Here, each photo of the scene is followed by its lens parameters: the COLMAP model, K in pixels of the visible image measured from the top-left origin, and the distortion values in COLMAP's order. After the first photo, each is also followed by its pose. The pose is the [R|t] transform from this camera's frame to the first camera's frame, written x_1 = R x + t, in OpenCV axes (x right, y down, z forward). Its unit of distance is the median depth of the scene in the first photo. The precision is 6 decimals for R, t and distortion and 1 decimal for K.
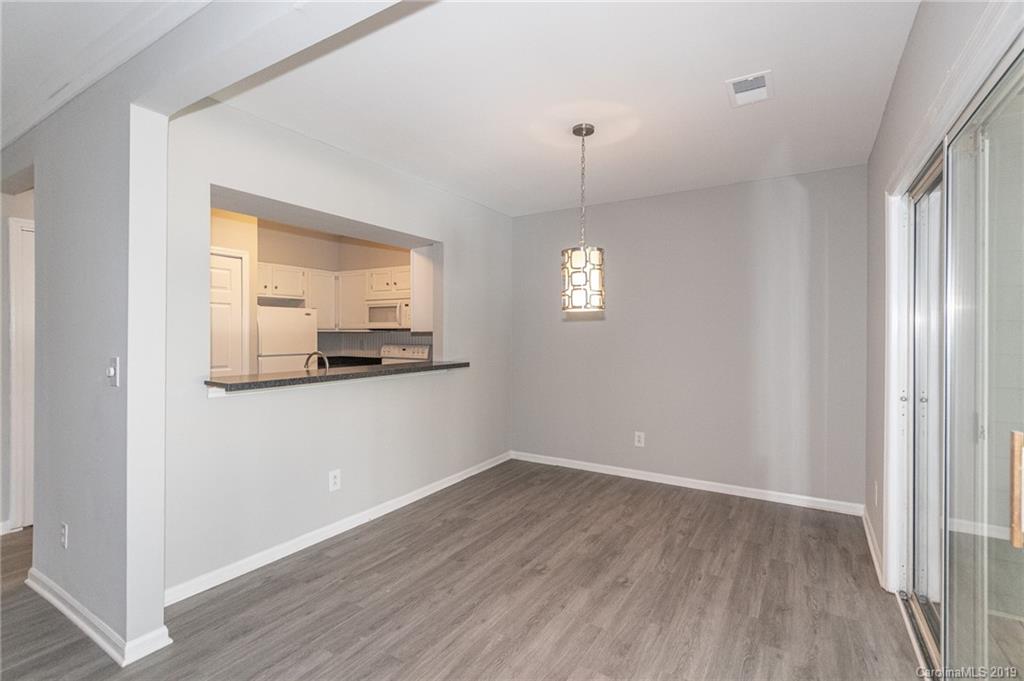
lens RADIAL K [[479.1, 0, 506.0], [0, 479.1, 336.6], [0, 0, 1]] dist [0.007285, -0.005108]
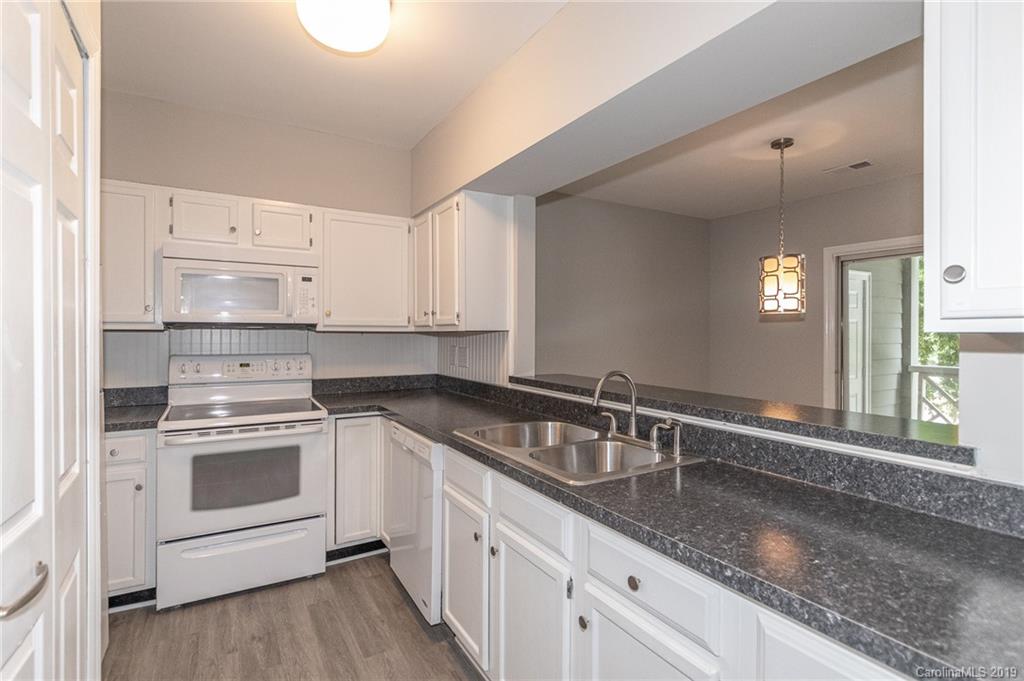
lens RADIAL K [[479.1, 0, 512.0], [0, 479.1, 335.0], [0, 0, 1]] dist [0.007285, -0.005108]
pose [[0.463124, -0.004213, 0.886284, -0.826859], [0.003456, 0.999990, 0.002948, -0.007716], [-0.886287, 0.001697, 0.463133, 0.802168]]
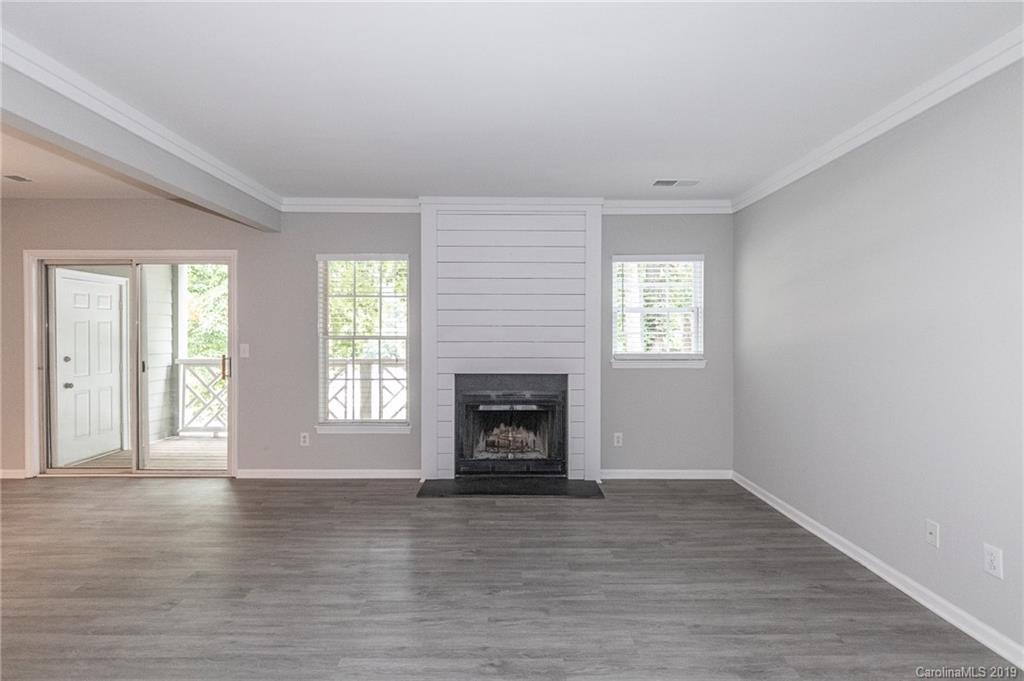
lens RADIAL K [[479.1, 0, 509.7], [0, 479.1, 336.5], [0, 0, 1]] dist [0.007285, -0.005108]
pose [[-0.526743, -0.008470, 0.849983, -1.106014], [0.004504, 0.999909, 0.012755, -0.005278], [-0.850013, 0.010547, -0.526656, 0.284805]]
